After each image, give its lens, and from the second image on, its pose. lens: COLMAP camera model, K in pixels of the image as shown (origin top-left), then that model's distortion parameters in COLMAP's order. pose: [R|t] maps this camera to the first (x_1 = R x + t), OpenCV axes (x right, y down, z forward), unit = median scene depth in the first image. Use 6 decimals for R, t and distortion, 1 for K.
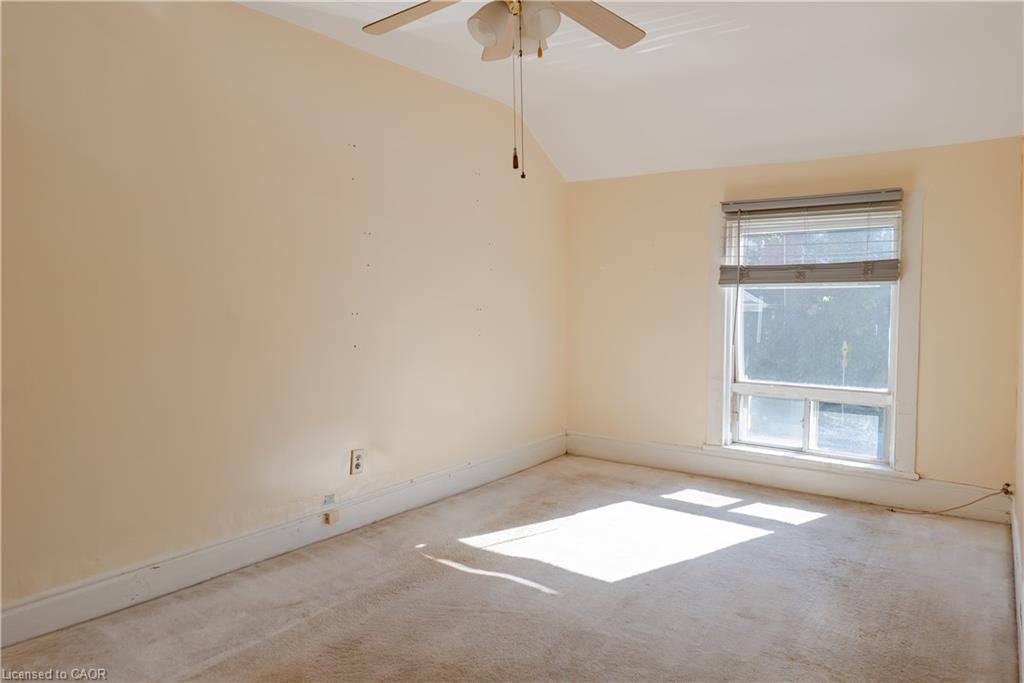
lens RADIAL K [[682.0, 0, 512.0], [0, 682.0, 341.5], [0, 0, 1]] dist [0.005164, 0.001283]
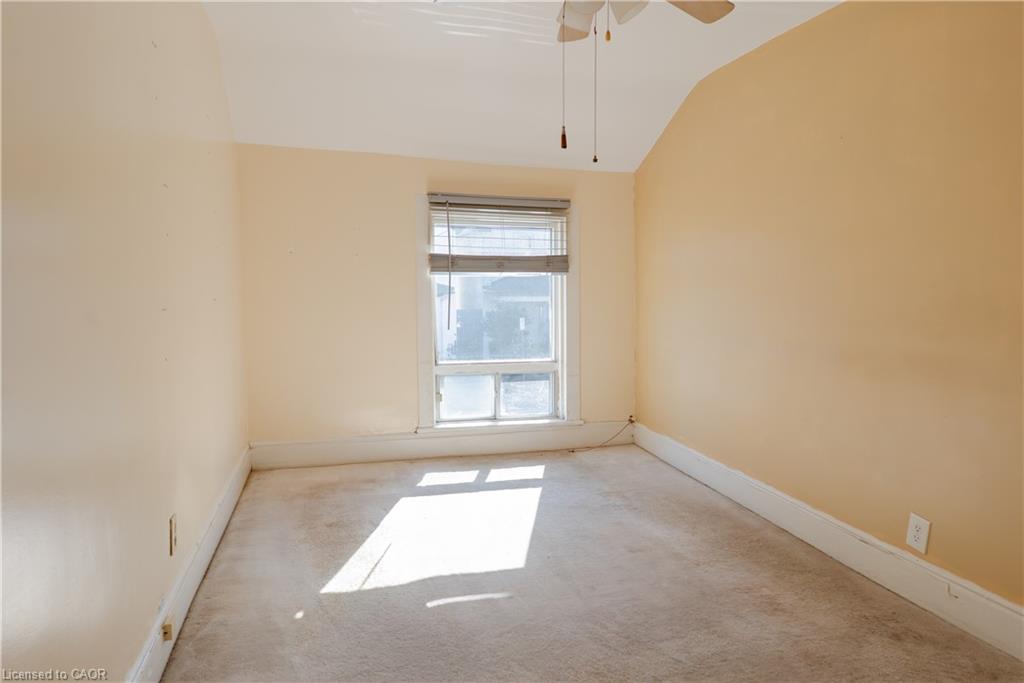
lens RADIAL K [[682.0, 0, 512.0], [0, 682.0, 341.5], [0, 0, 1]] dist [0.005164, 0.001283]
pose [[0.591752, -0.064794, 0.803512, -0.493293], [0.046631, 0.997847, 0.046124, -0.021619], [-0.804770, 0.010175, 0.593499, 0.307973]]
